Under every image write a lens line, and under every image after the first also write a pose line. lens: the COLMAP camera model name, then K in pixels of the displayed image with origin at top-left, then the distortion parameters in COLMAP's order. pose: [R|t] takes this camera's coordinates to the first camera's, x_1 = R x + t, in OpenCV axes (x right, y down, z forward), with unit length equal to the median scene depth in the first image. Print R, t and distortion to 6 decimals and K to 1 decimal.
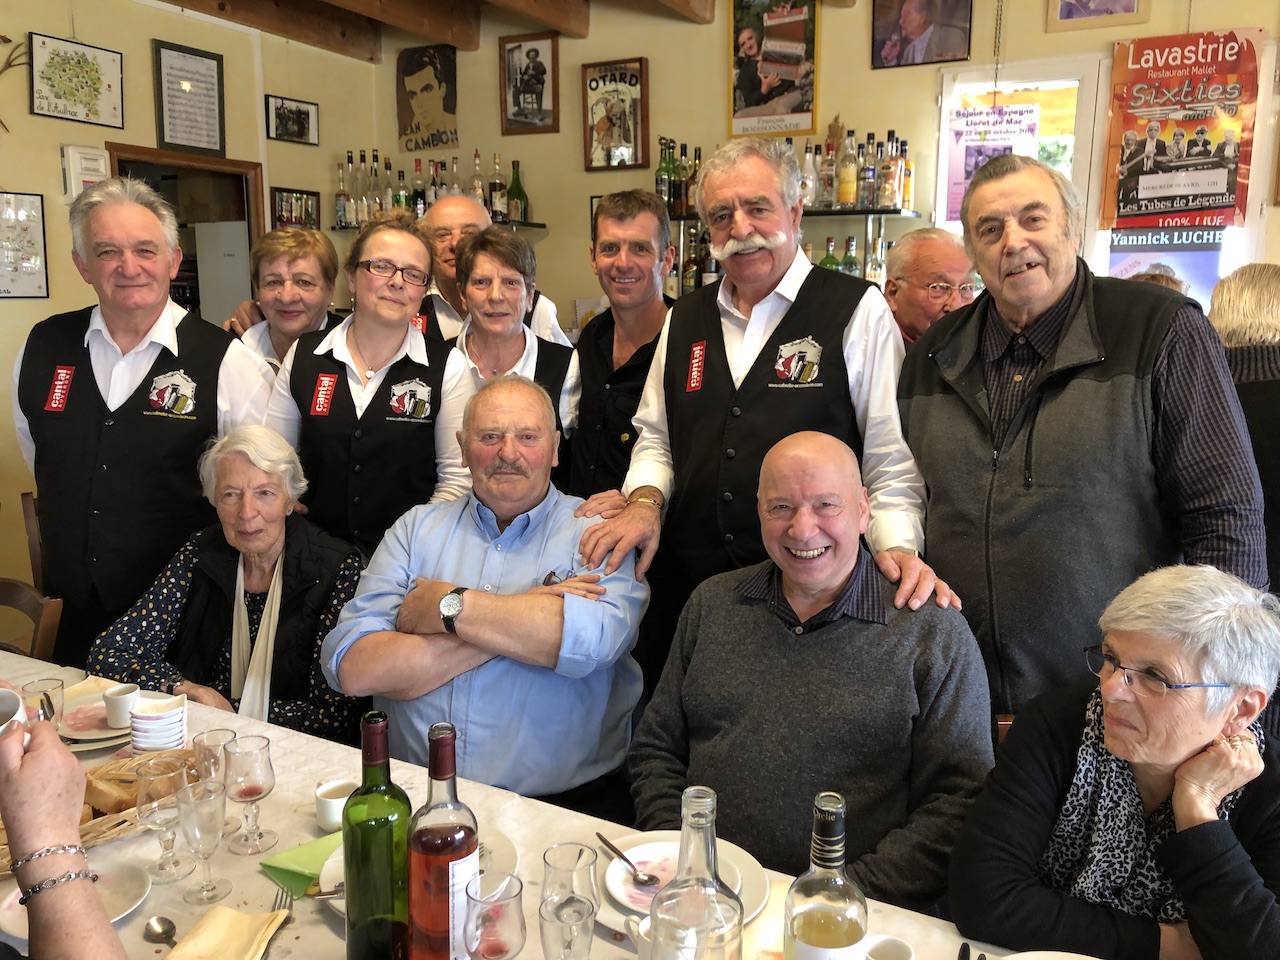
lens RADIAL K [[1046.9, 0, 635.3], [0, 1046.9, 474.5], [0, 0, 1]] dist [0.009844, 0.009837]
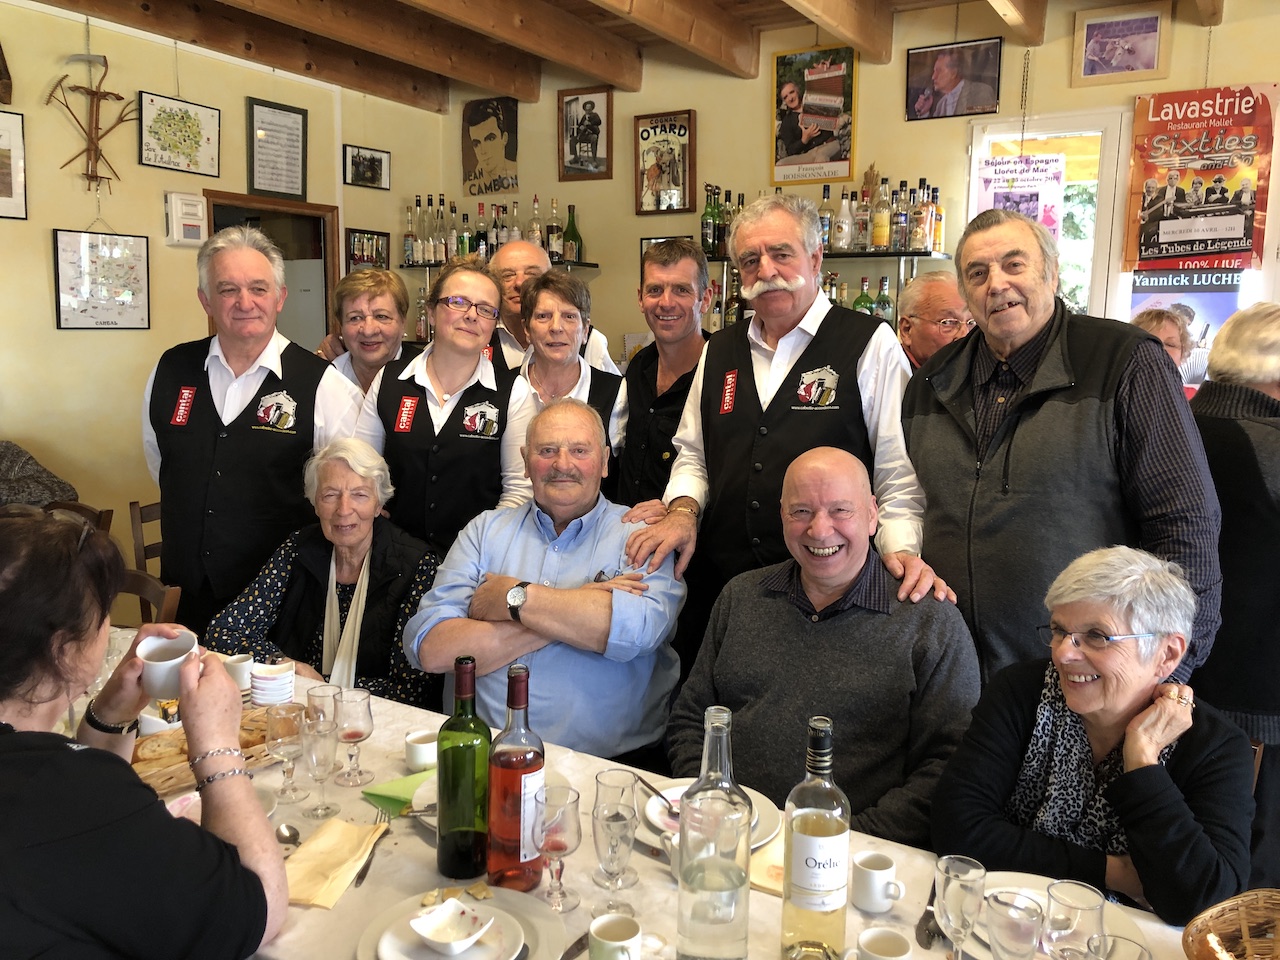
lens RADIAL K [[1046.9, 0, 624.3], [0, 1046.9, 472.6], [0, 0, 1]] dist [0.009844, 0.009837]
pose [[0.998447, 0.014653, -0.053743, 0.003383], [-0.016471, 0.999302, -0.033542, 0.018828], [0.053214, 0.034375, 0.997991, -0.109641]]
